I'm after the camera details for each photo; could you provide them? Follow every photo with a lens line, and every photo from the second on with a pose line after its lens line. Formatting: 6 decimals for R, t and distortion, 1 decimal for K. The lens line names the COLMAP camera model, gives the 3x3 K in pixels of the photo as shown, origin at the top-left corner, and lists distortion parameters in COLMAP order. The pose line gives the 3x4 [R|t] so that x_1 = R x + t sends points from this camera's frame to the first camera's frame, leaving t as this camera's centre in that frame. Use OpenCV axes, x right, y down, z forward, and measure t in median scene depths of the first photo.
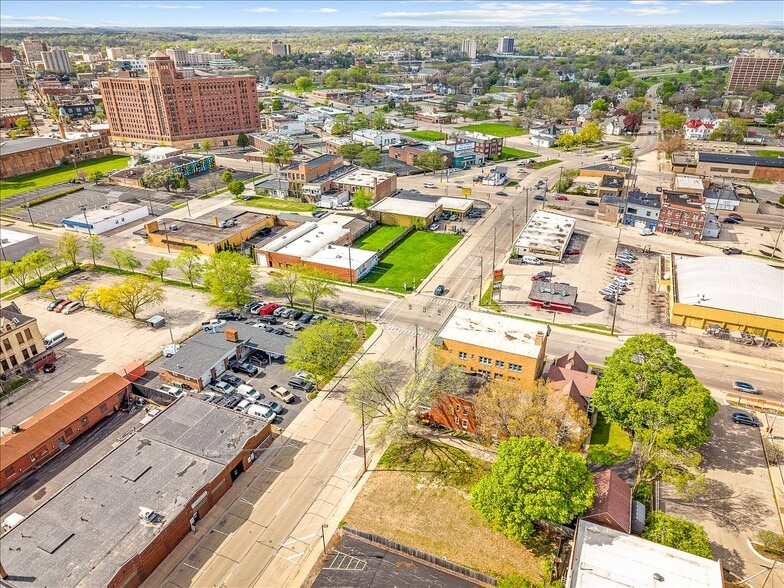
lens RADIAL K [[534.4, 0, 394.5], [0, 534.4, 299.5], [0, 0, 1]] dist [0.029338, -0.030946]
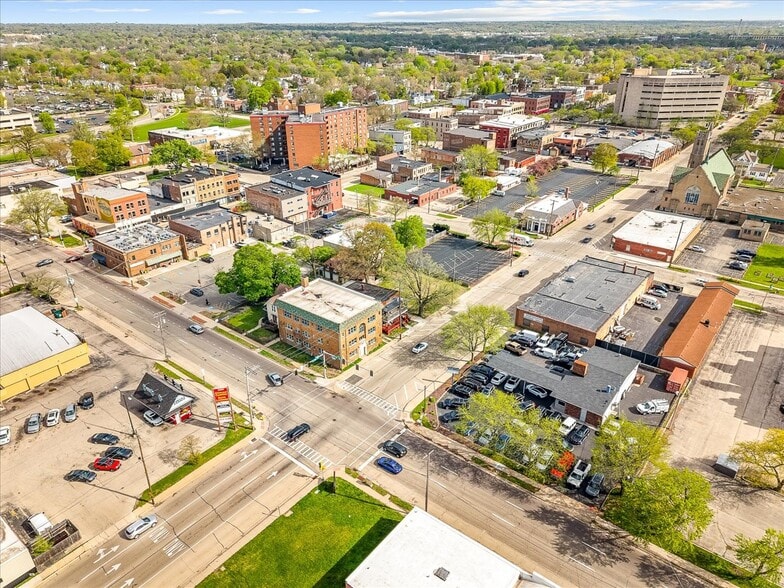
lens RADIAL K [[544.9, 0, 394.0], [0, 544.9, 290.0], [0, 0, 1]] dist [0.024504, -0.026345]
pose [[-0.967159, -0.103419, 0.232180, -0.118877], [0.122706, 0.609993, 0.782848, -0.462387], [-0.222589, 0.785629, -0.577271, 0.895860]]
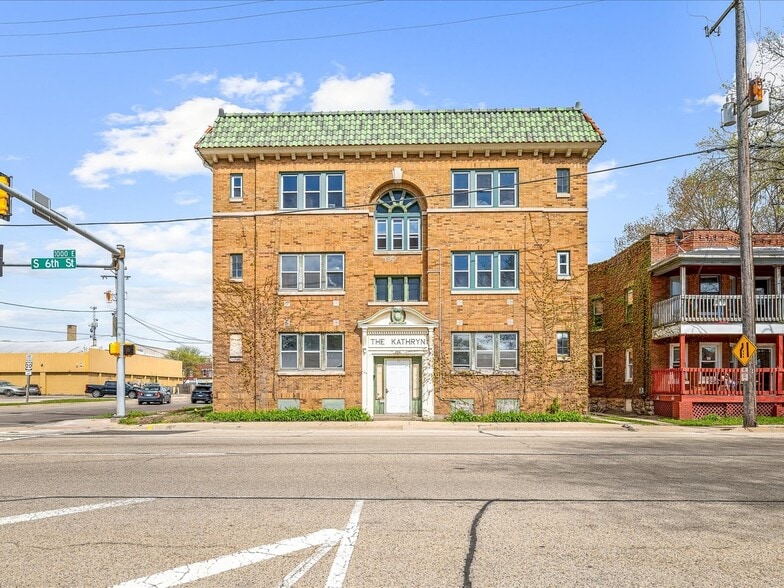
lens RADIAL K [[534.4, 0, 383.4], [0, 534.4, 387.7], [0, 0, 1]] dist [0.029338, -0.030946]
pose [[-0.368308, 0.008506, 0.929665, -0.038042], [0.423451, 0.891750, 0.159600, 0.051595], [-0.827671, 0.452449, -0.332040, 0.633417]]
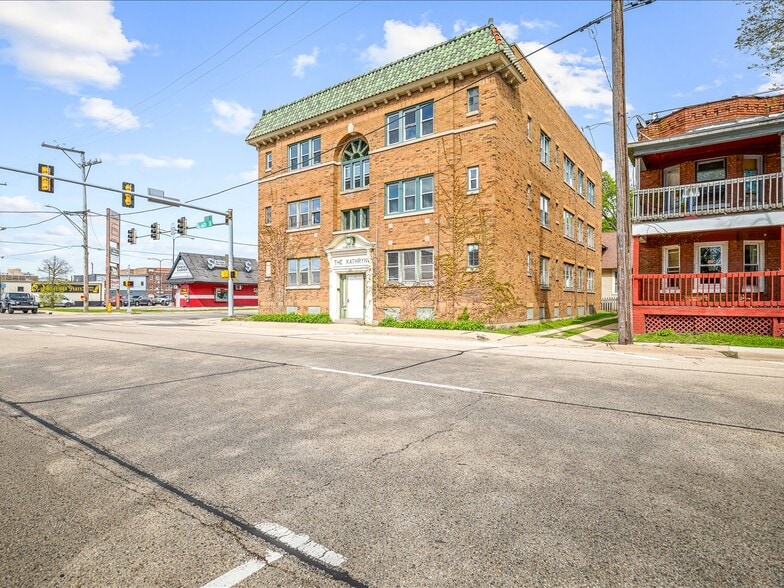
lens RADIAL K [[425.1, 0, 392.3], [0, 425.1, 297.1], [0, 0, 1]] dist [0.013645, -0.001583]
pose [[0.207567, 0.010715, 0.978162, -0.041661], [0.443005, 0.890494, -0.103761, 0.083201], [-0.872159, 0.454869, 0.180090, 0.571381]]
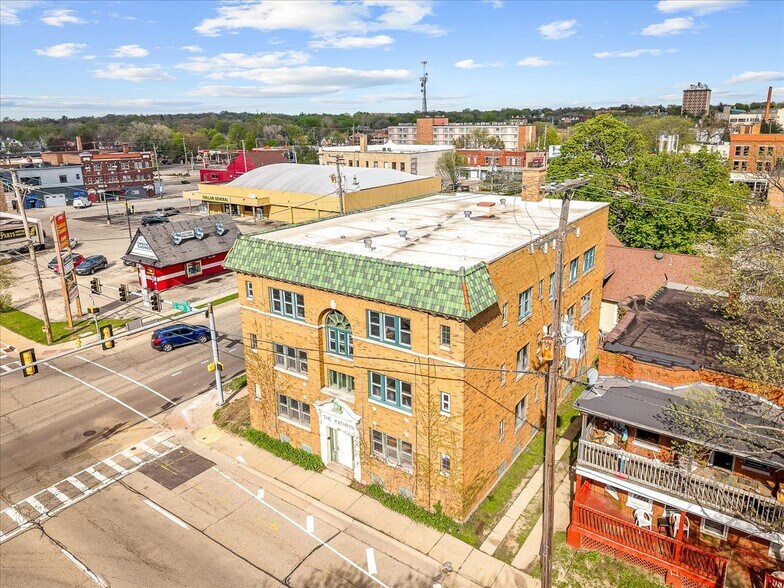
lens RADIAL K [[544.9, 0, 416.1], [0, 544.9, 255.0], [0, 0, 1]] dist [0.024504, -0.026345]
pose [[0.177758, -0.238048, 0.954848, -0.063930], [0.457461, 0.879076, 0.133995, 0.014459], [-0.871281, 0.412987, 0.265161, 0.523300]]
